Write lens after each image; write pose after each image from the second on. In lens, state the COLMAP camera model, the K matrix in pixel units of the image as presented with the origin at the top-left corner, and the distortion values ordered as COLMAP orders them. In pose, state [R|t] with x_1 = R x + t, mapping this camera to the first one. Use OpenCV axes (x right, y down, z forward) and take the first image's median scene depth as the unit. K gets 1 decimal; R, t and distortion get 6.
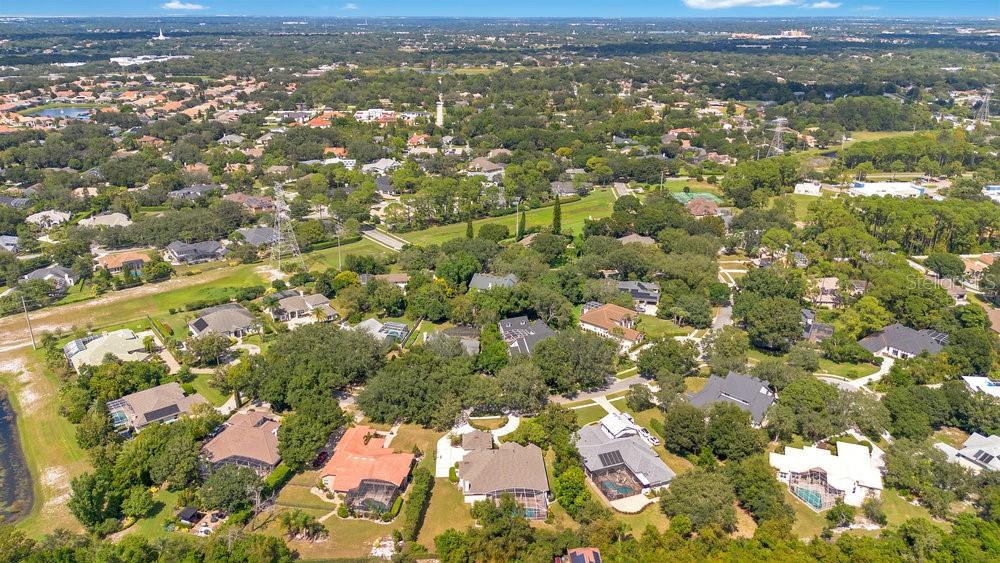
lens RADIAL K [[735.6, 0, 500.0], [0, 735.6, 281.5], [0, 0, 1]] dist [0.087131, -0.110064]
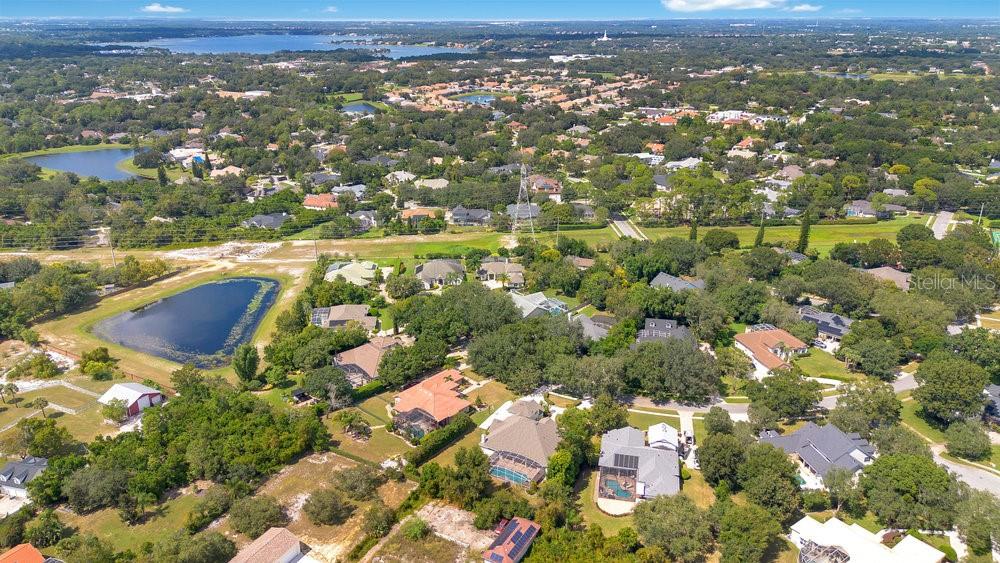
lens RADIAL K [[711.1, 0, 500.0], [0, 711.1, 281.5], [0, 0, 1]] dist [0.084824, -0.100621]
pose [[0.835784, 0.190057, -0.515115, 0.295542], [-0.185834, 0.980727, 0.060330, -0.017052], [0.516653, 0.045303, 0.854995, 0.046021]]
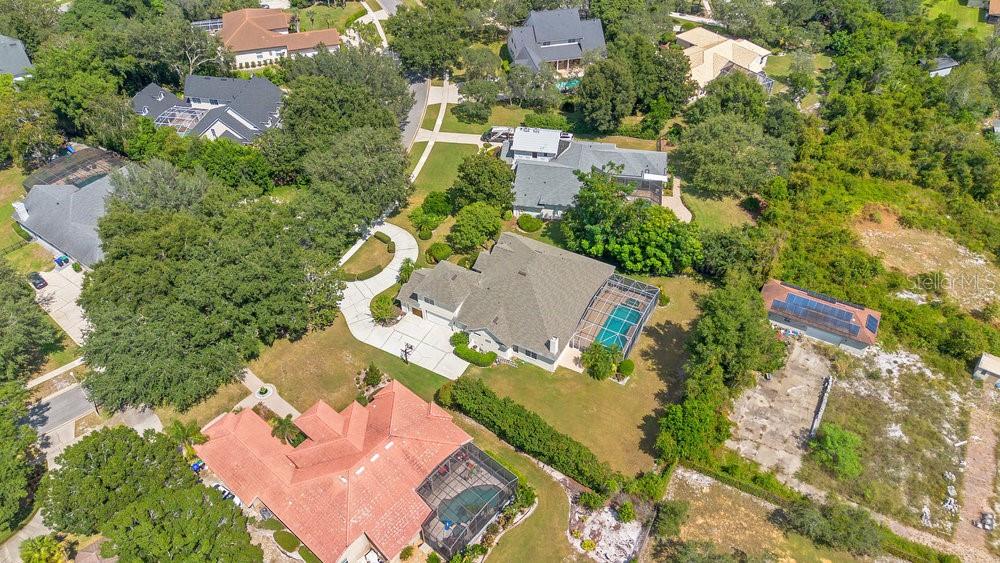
lens RADIAL K [[711.1, 0, 500.0], [0, 711.1, 281.5], [0, 0, 1]] dist [0.084824, -0.100621]
pose [[0.527478, -0.583122, 0.617847, -0.225224], [0.296083, 0.807831, 0.509651, -0.028165], [-0.796305, -0.085896, 0.598766, 0.428588]]
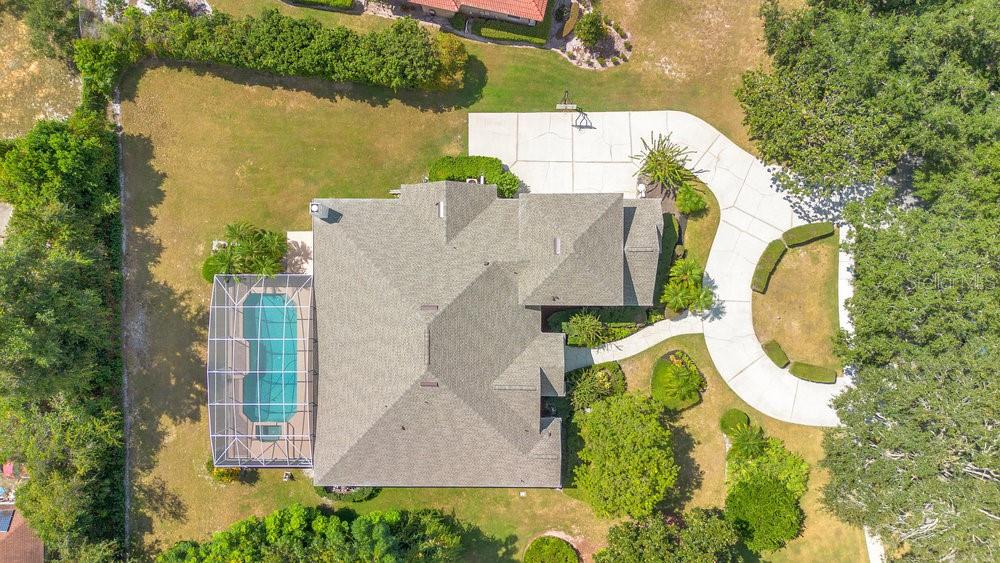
lens RADIAL K [[711.1, 0, 500.0], [0, 711.1, 281.5], [0, 0, 1]] dist [0.084824, -0.100621]
pose [[-0.064743, 0.997377, 0.032356, -0.025035], [-0.328621, -0.051925, 0.943034, -0.013177], [0.942240, 0.050422, 0.331121, 0.580984]]
